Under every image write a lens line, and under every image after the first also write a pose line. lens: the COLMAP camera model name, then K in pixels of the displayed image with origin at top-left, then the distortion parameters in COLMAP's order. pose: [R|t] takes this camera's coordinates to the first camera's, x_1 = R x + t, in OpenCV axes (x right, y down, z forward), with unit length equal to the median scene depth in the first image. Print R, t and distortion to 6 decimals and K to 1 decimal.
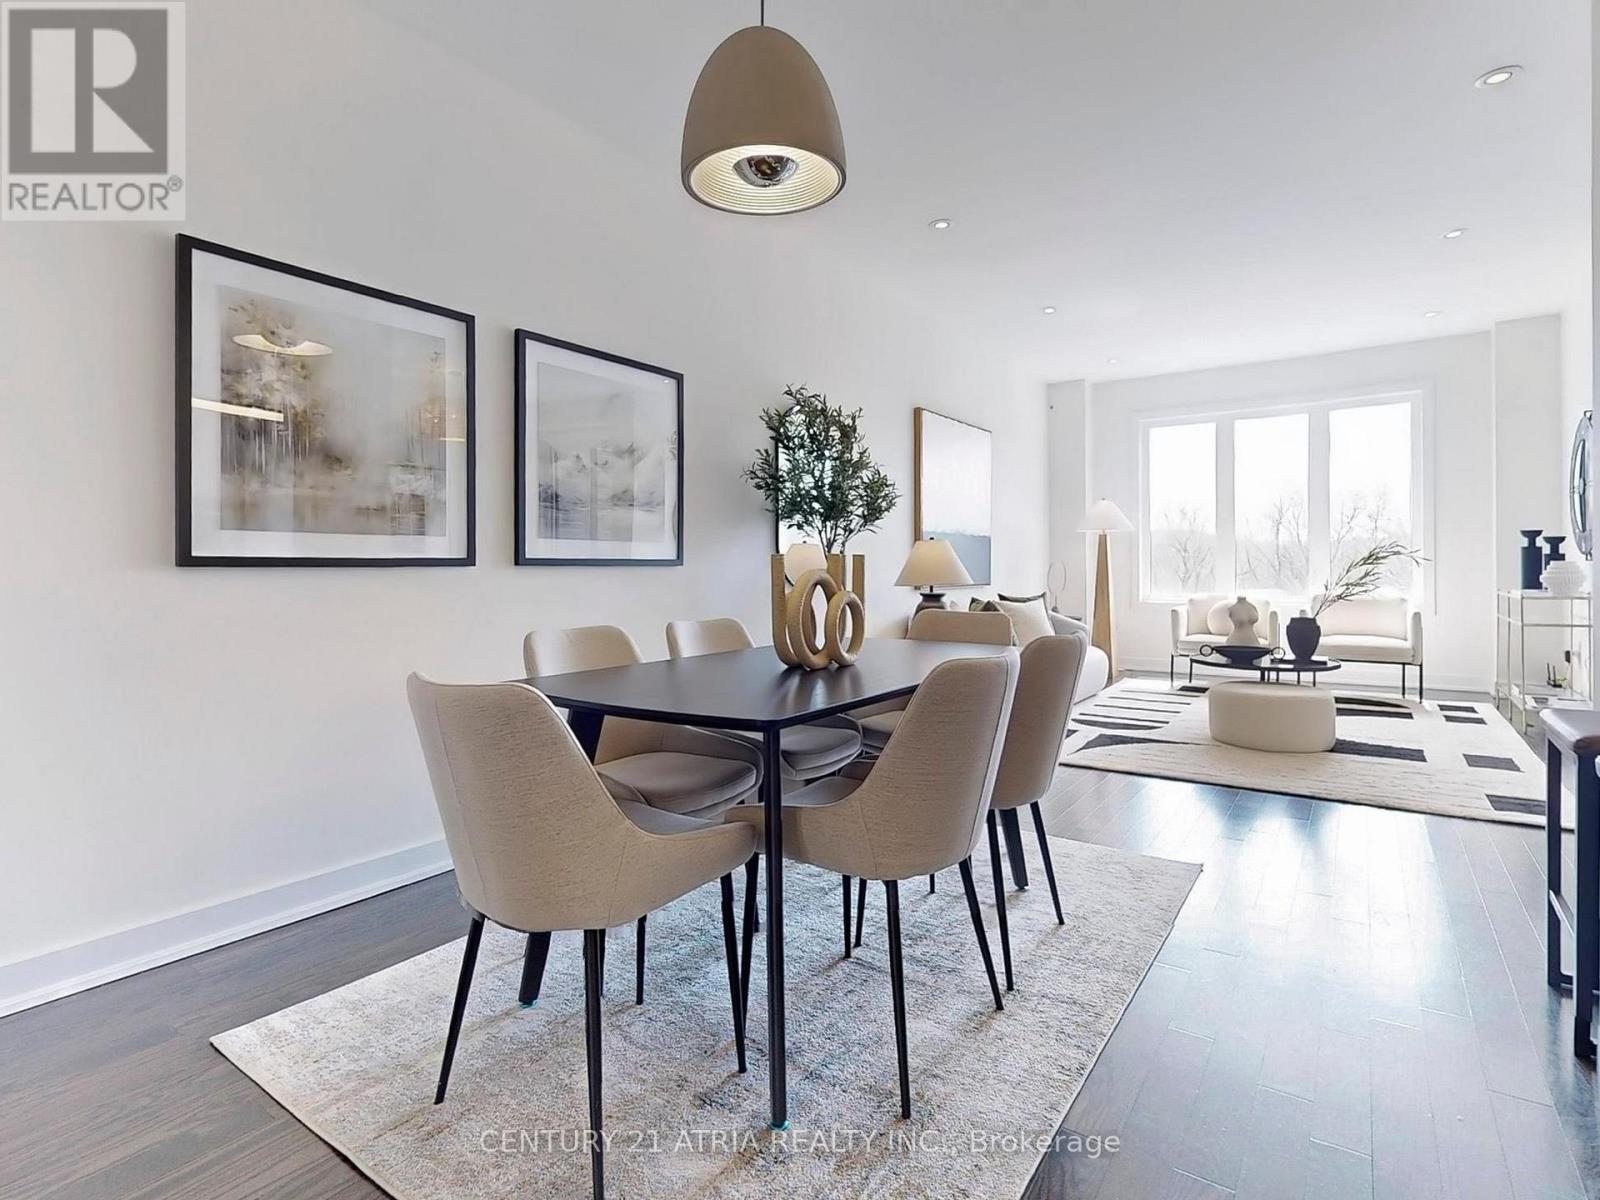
lens RADIAL K [[810.1, 0, 799.6], [0, 810.1, 561.4], [0, 0, 1]] dist [0.001059, 0.000238]
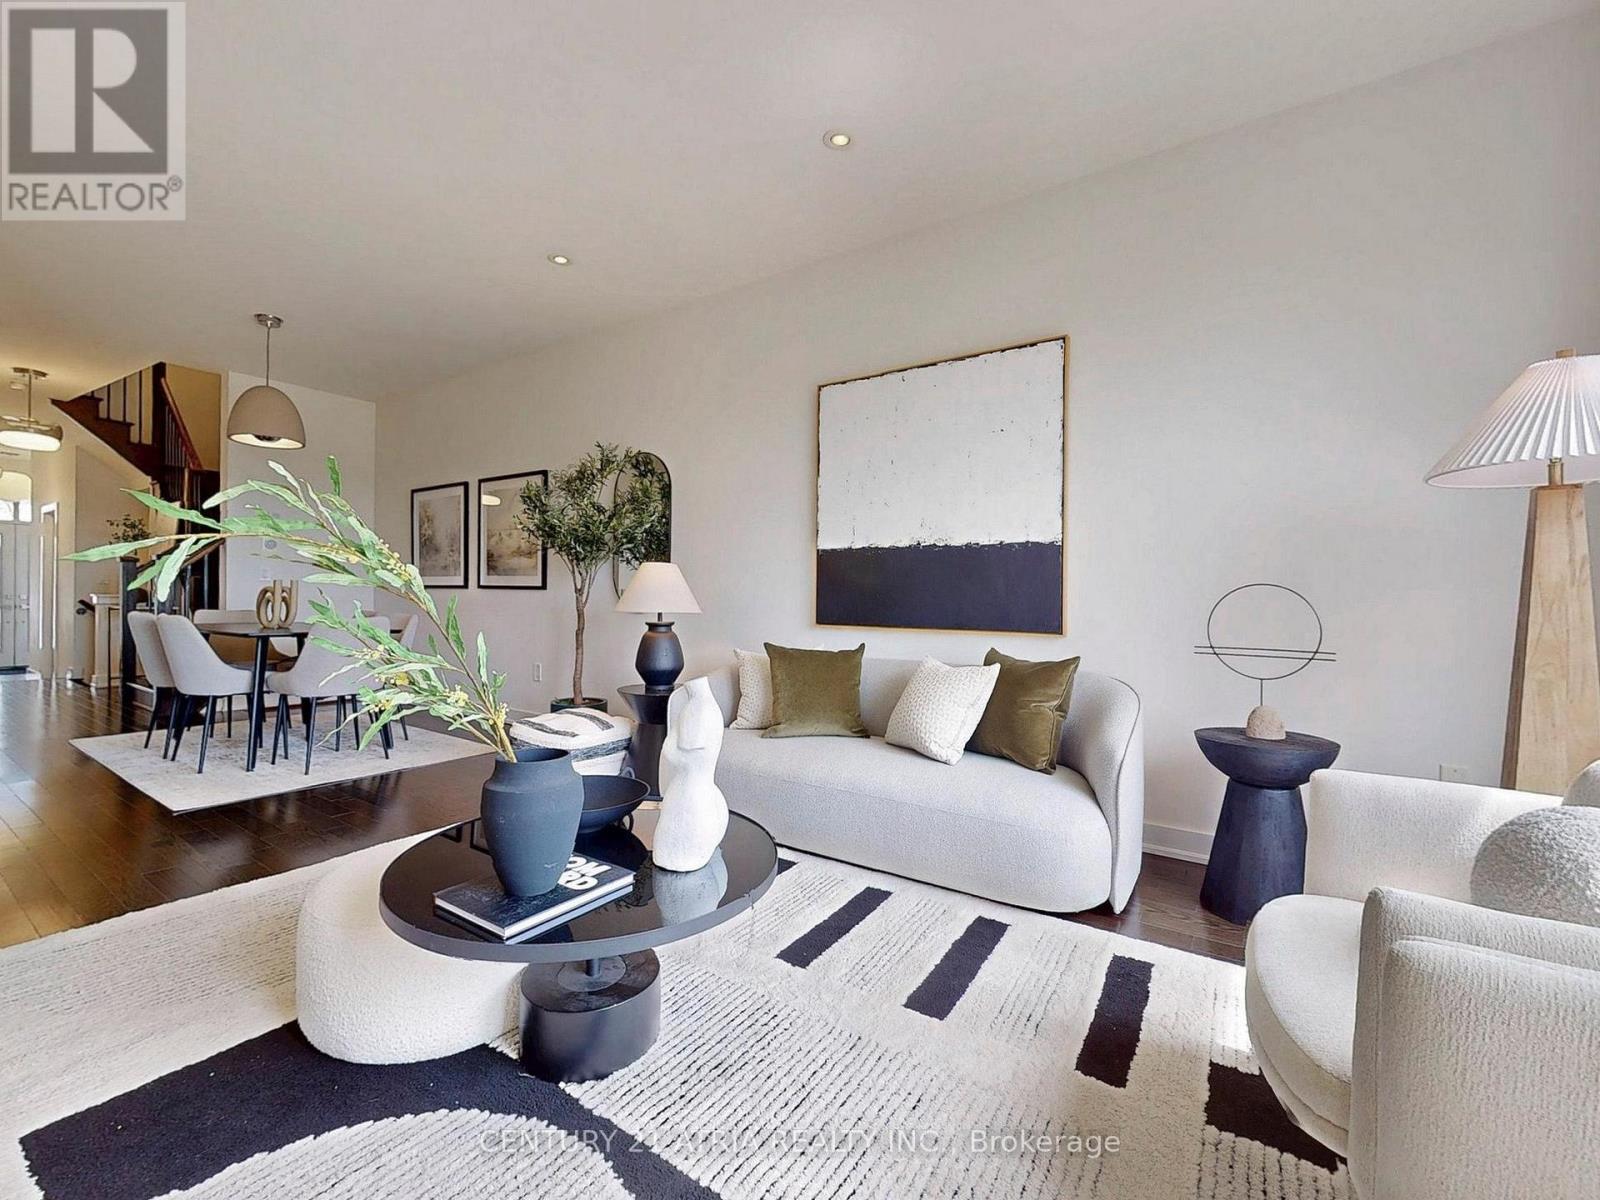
lens RADIAL K [[746.3, 0, 853.8], [0, 746.3, 600.3], [0, 0, 1]] dist [-0.000305, 0.000108]
pose [[-0.017116, 0.006967, -0.999829, 1.604203], [-0.010412, 0.999920, 0.007146, 0.010559], [0.999799, 0.010533, -0.017042, 2.005487]]
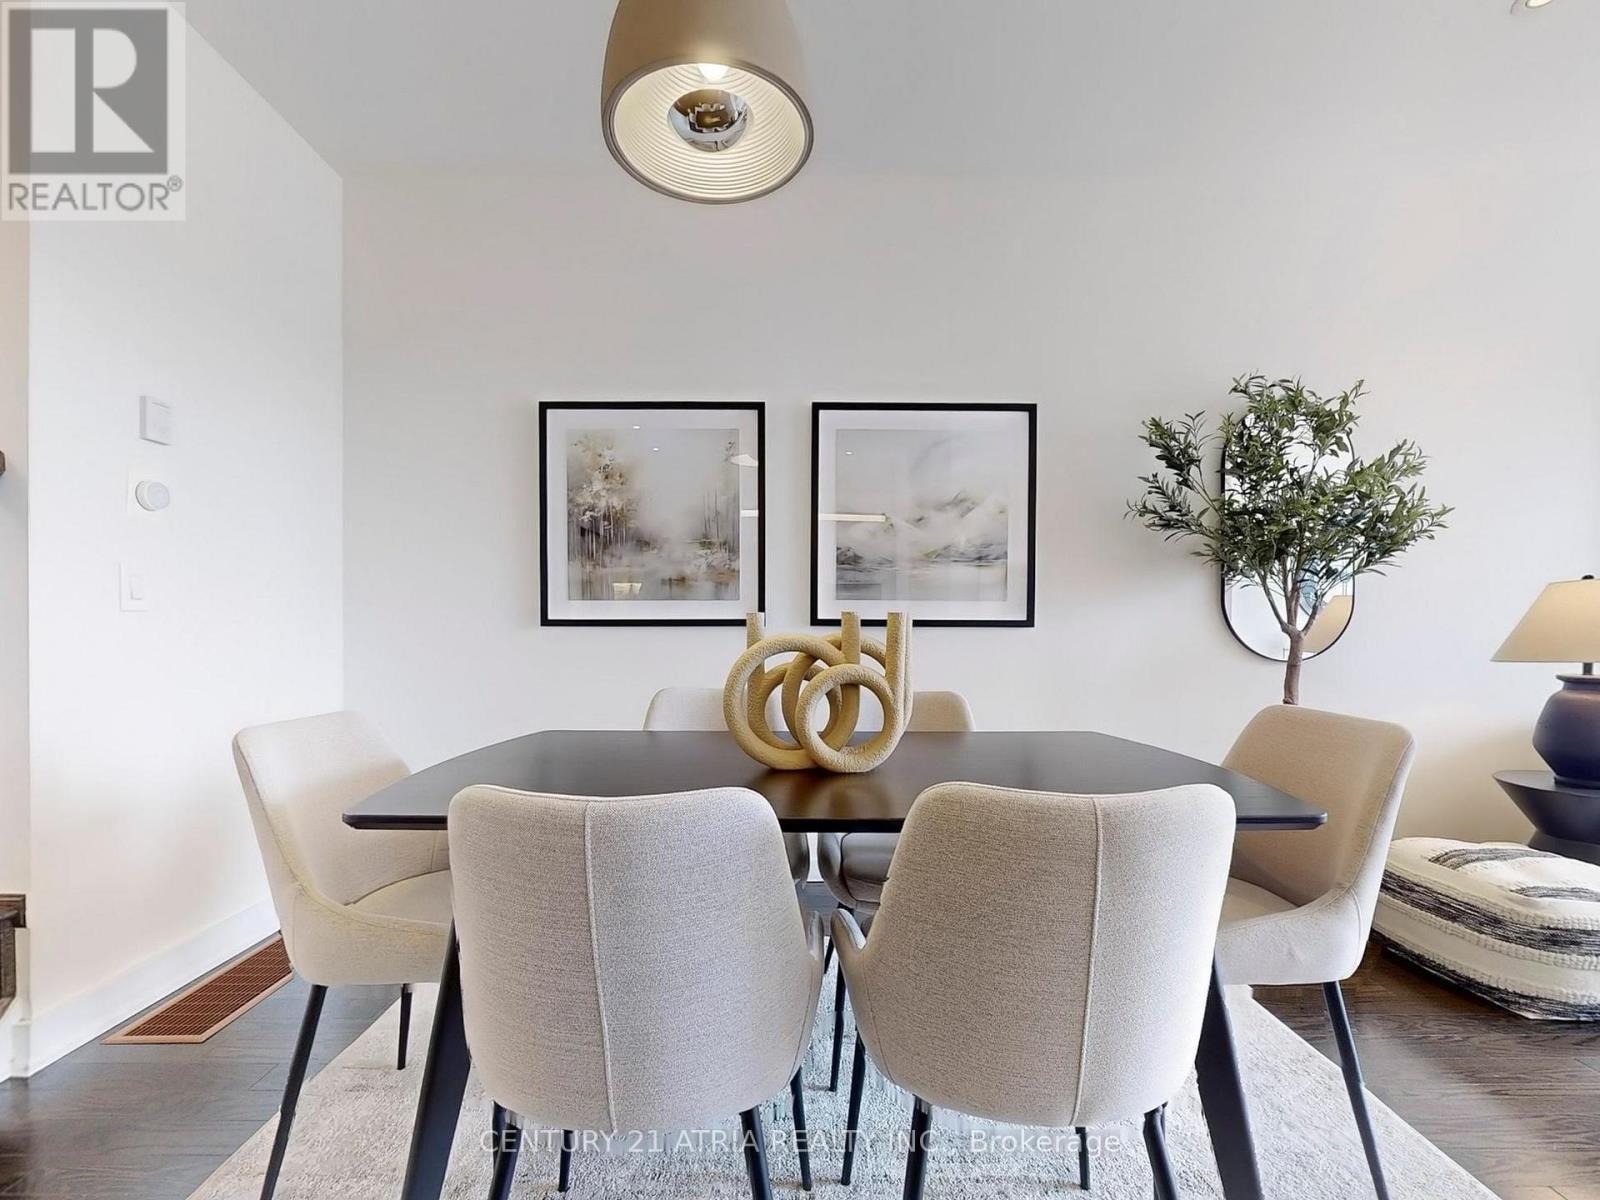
lens RADIAL K [[663.3, 0, 797.9], [0, 663.3, 645.1], [0, 0, 1]] dist [-0.000083, -0.000074]
pose [[0.582142, 0.022616, -0.812772, 0.350561], [0.001792, 0.999575, 0.029098, 0.005280], [0.813085, -0.018395, 0.581854, 0.465065]]
